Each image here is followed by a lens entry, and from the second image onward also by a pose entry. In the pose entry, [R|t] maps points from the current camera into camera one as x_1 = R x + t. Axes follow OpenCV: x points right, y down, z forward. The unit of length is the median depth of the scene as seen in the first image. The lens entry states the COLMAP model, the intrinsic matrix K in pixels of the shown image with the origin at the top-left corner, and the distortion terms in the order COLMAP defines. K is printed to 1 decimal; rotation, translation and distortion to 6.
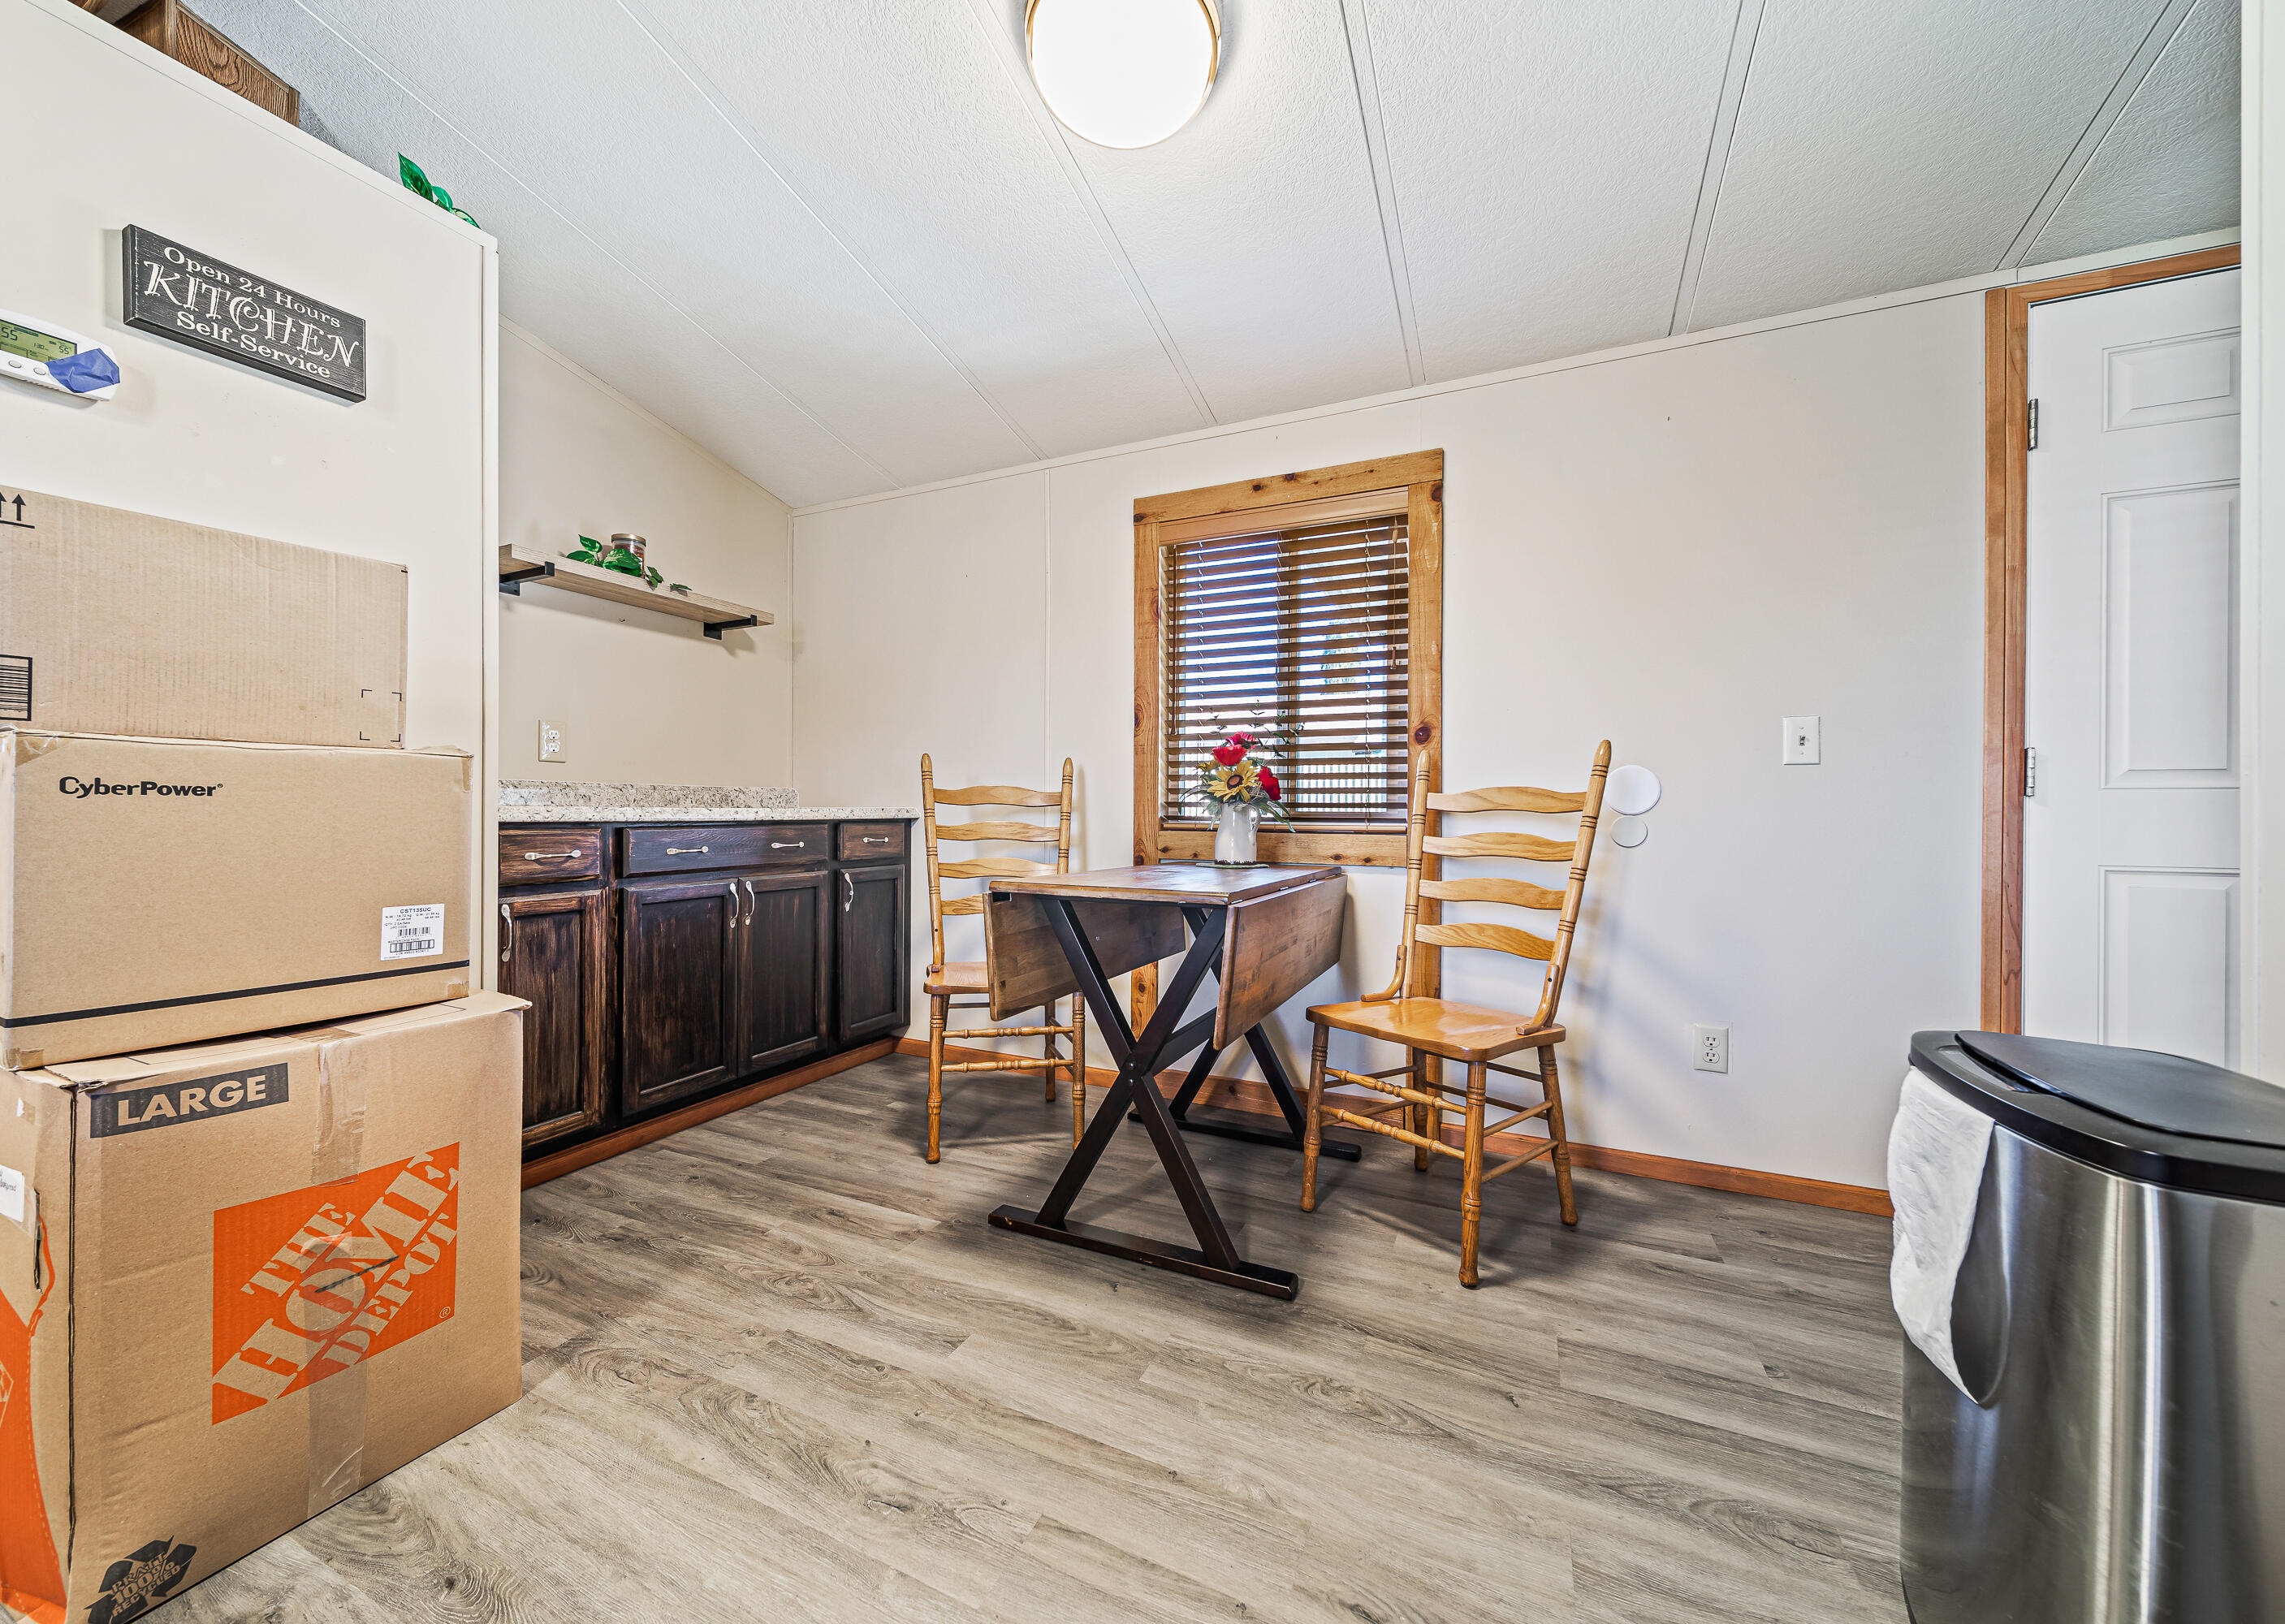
lens RADIAL K [[873.1, 0, 1140.8], [0, 873.1, 813.5], [0, 0, 1]] dist [0.001719, 0.000163]
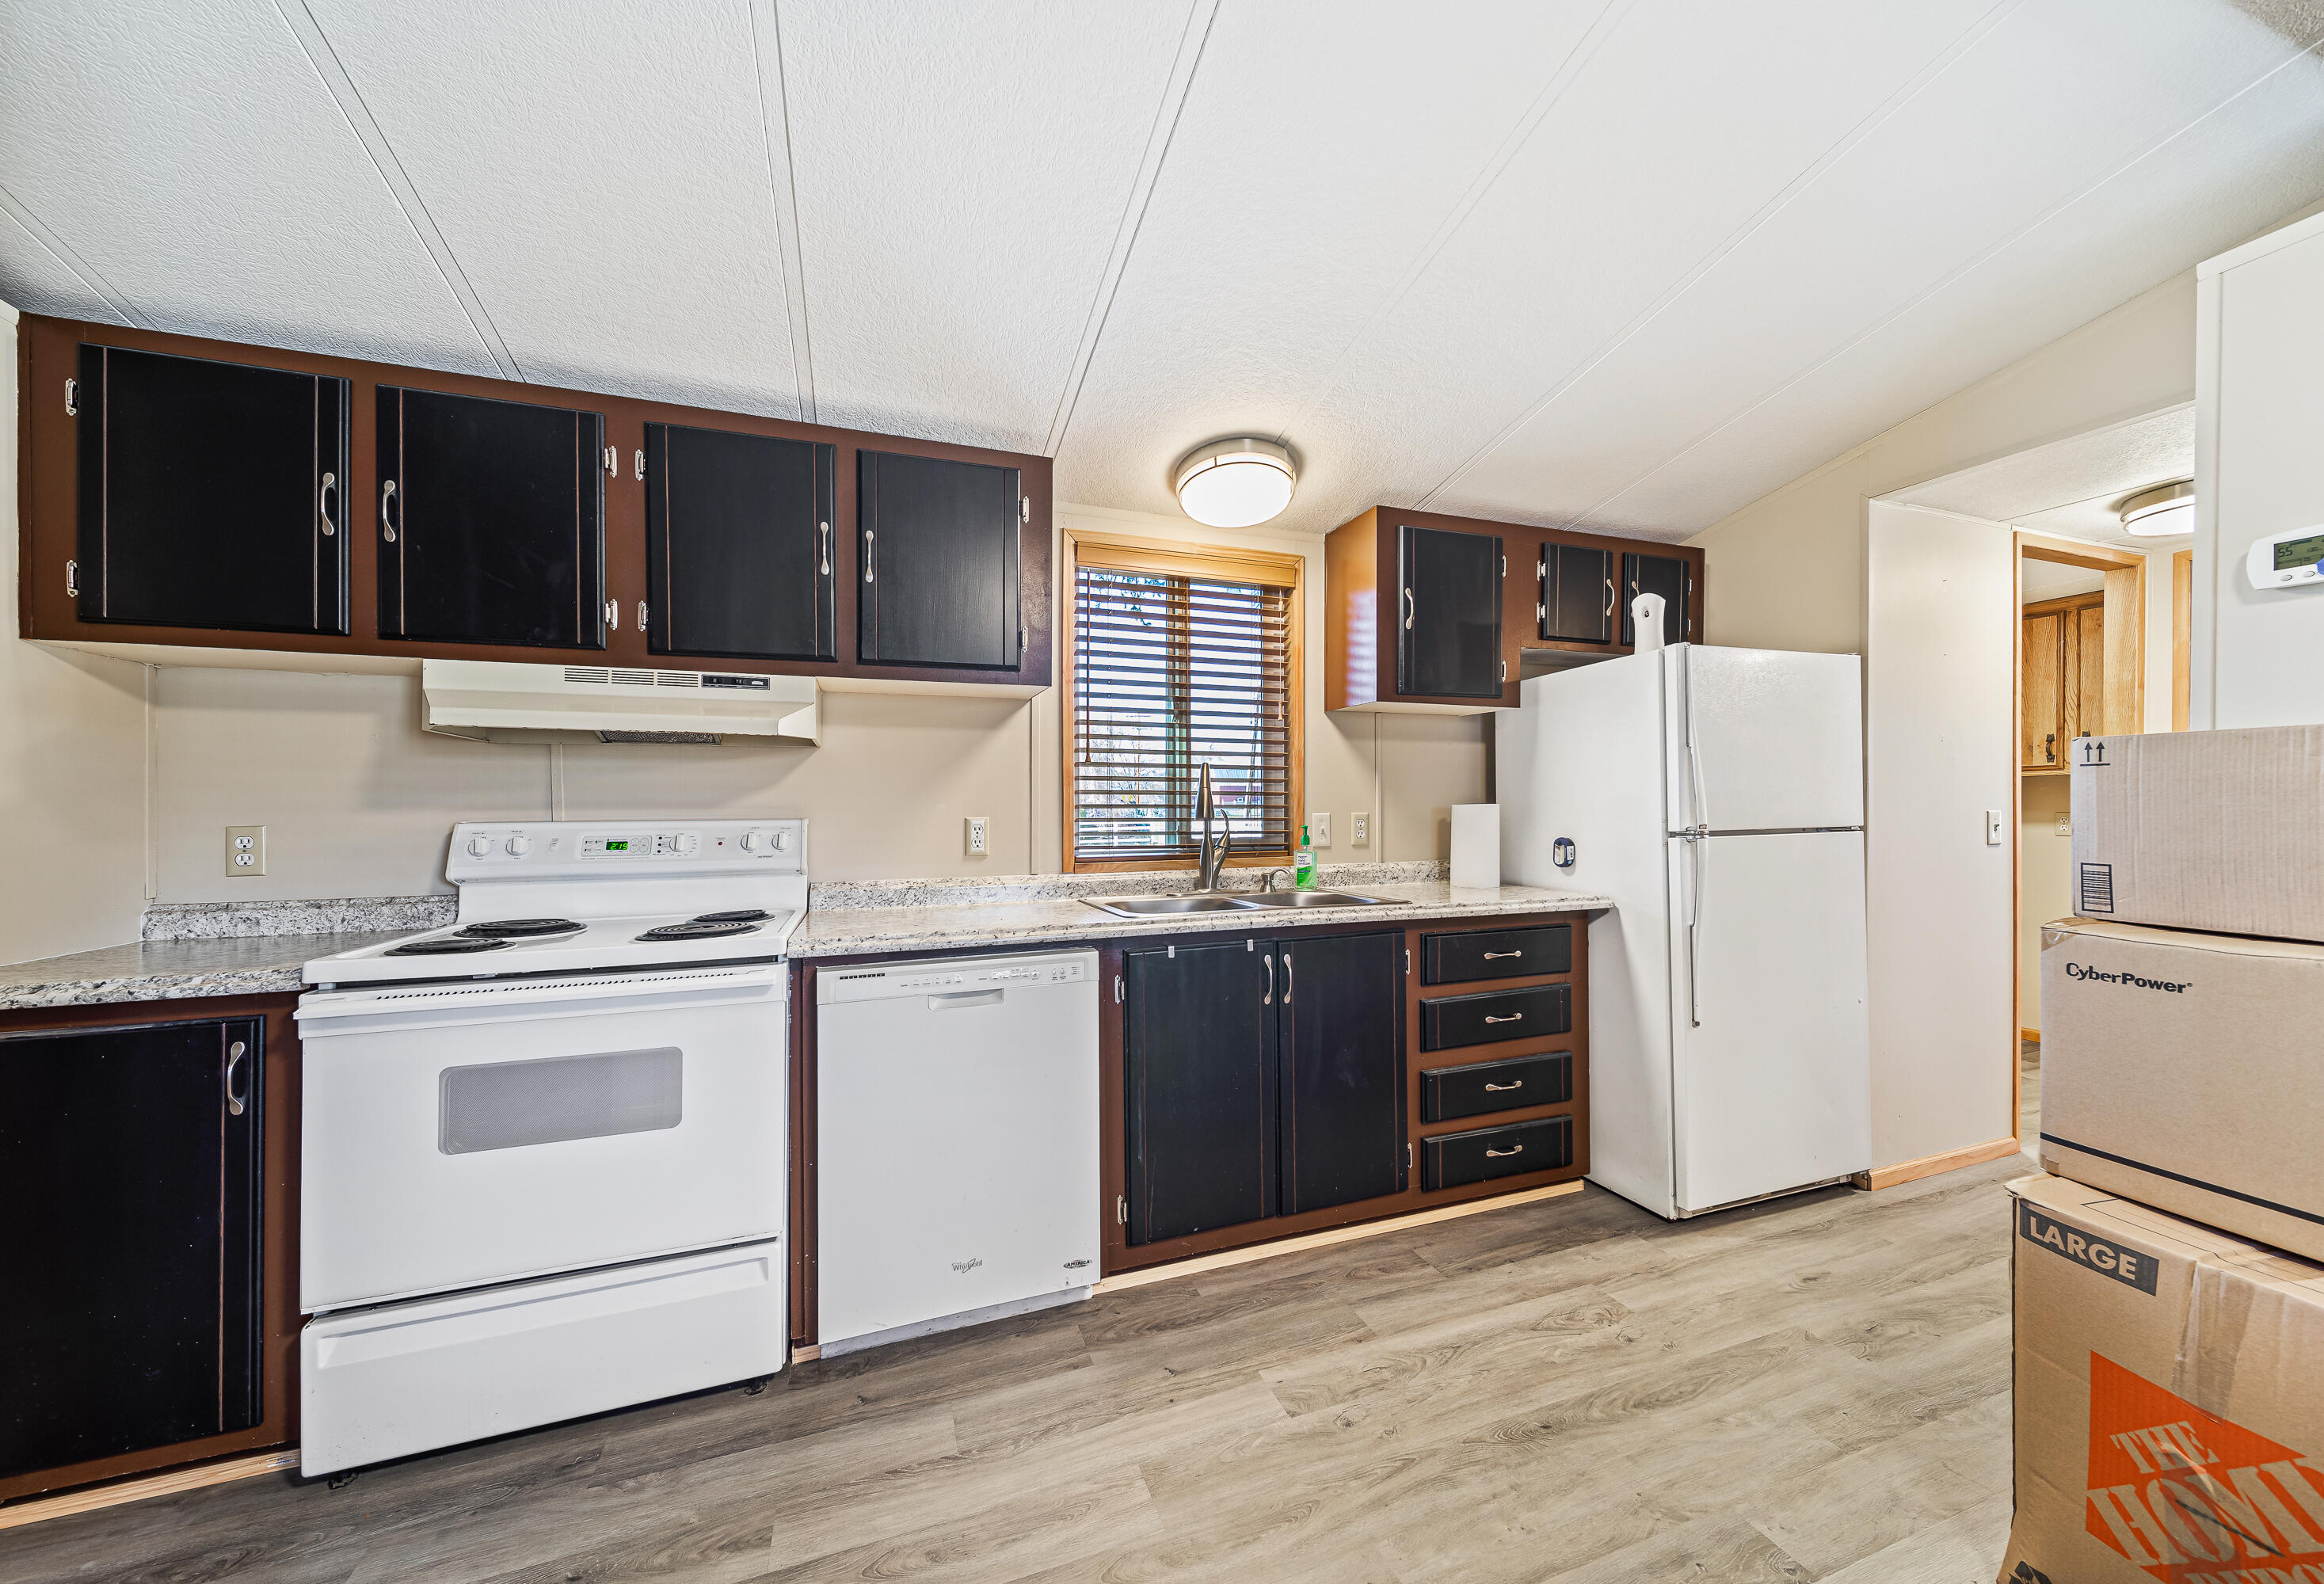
lens RADIAL K [[829.2, 0, 1166.4], [0, 829.2, 798.5], [0, 0, 1]] dist [0.000916, 0.000155]
pose [[-0.699561, -0.007696, -0.714532, 0.582059], [-0.007063, 0.999968, -0.003856, -0.260217], [0.714538, 0.002349, -0.699592, 0.858255]]
